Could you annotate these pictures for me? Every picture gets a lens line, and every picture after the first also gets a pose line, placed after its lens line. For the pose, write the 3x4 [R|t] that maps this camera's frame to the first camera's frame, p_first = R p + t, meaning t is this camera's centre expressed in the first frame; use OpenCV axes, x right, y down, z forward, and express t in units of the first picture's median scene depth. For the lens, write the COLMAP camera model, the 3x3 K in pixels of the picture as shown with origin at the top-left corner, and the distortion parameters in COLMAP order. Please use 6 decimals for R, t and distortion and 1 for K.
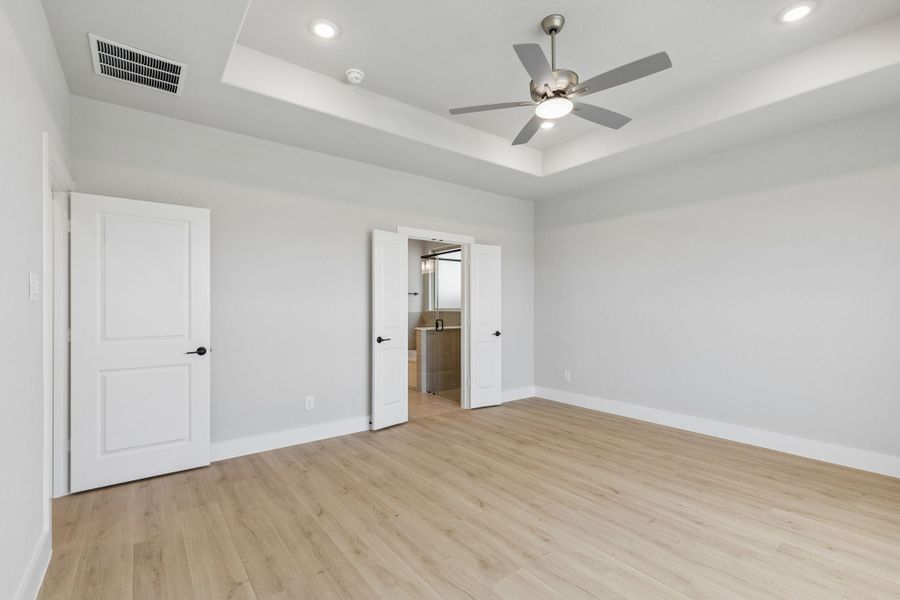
lens RADIAL K [[406.8, 0, 445.7], [0, 406.8, 305.9], [0, 0, 1]] dist [0.003618, -0.000963]
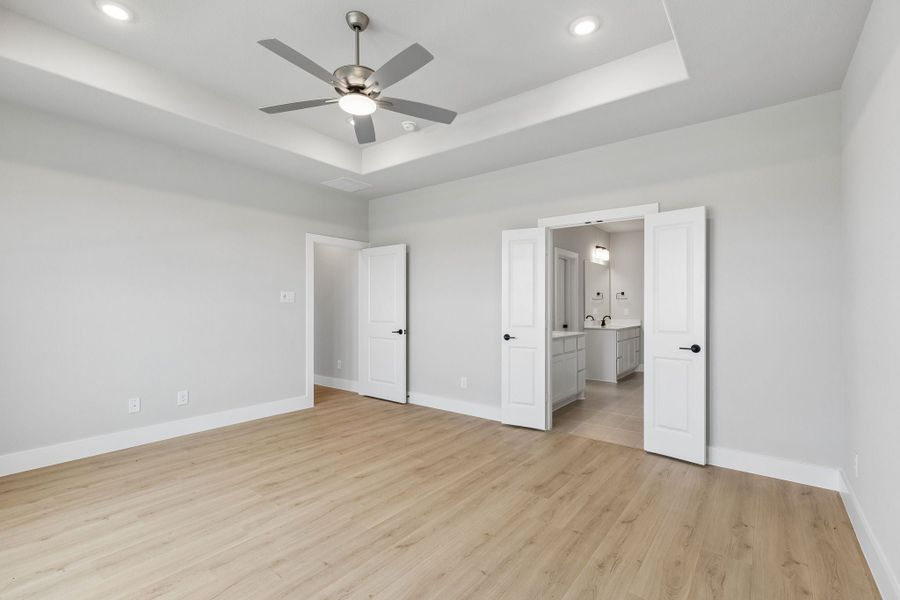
lens RADIAL K [[406.8, 0, 446.6], [0, 406.8, 298.8], [0, 0, 1]] dist [0.003618, -0.000963]
pose [[0.253257, -0.014948, -0.967284, 1.037137], [0.002272, 0.999887, -0.014857, 0.002343], [0.967396, 0.001565, 0.253262, 0.773958]]
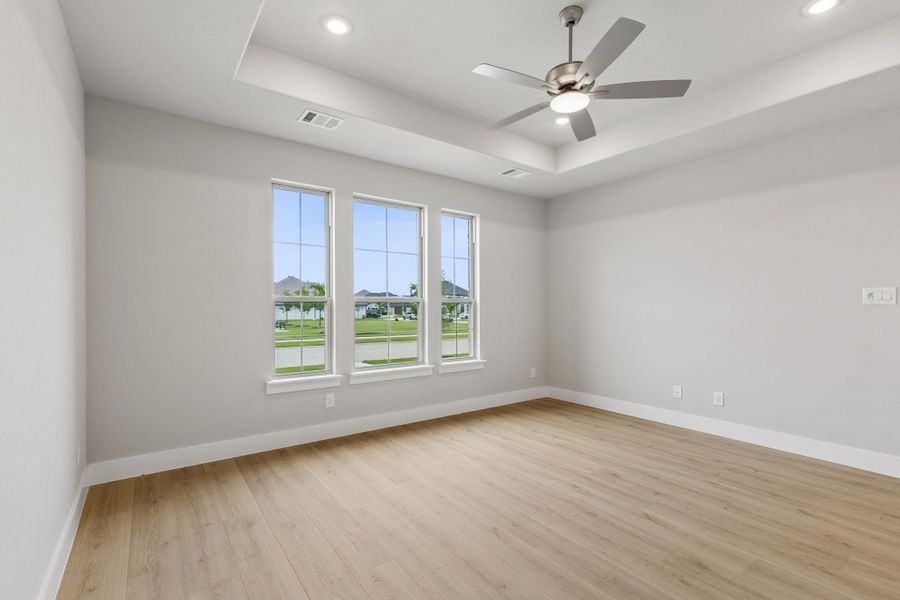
lens RADIAL K [[406.8, 0, 445.8], [0, 406.8, 305.5], [0, 0, 1]] dist [0.003618, -0.000963]
pose [[-0.999750, -0.002696, 0.022217, 0.438464], [-0.002824, 0.999980, -0.005723, 0.005080], [-0.022201, -0.005785, -0.999737, 1.600606]]
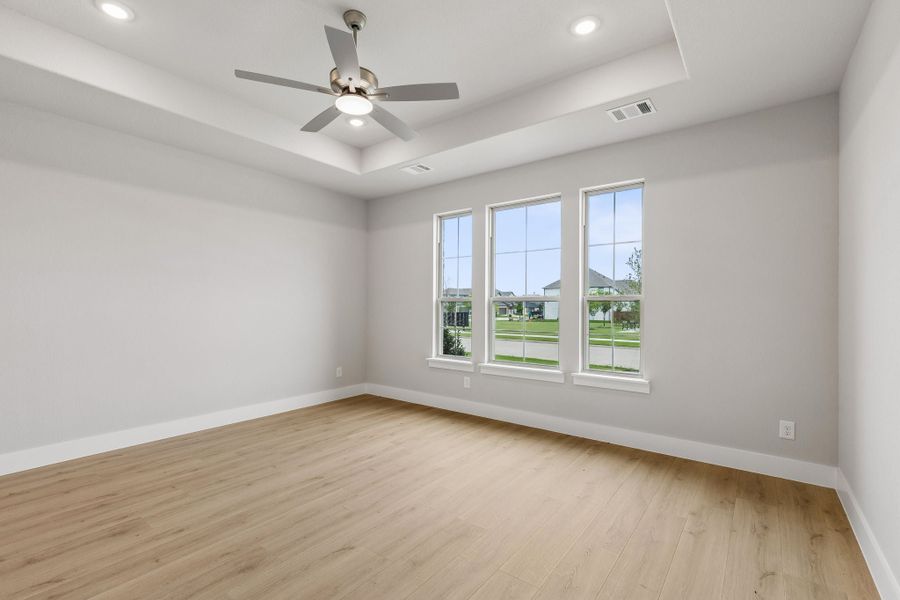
lens RADIAL K [[406.8, 0, 453.0], [0, 406.8, 304.5], [0, 0, 1]] dist [0.003618, -0.000963]
pose [[-0.273897, -0.001700, 0.961758, -0.612722], [-0.008984, 0.999959, -0.000791, 0.000855], [-0.961717, -0.008857, -0.273901, 0.838026]]
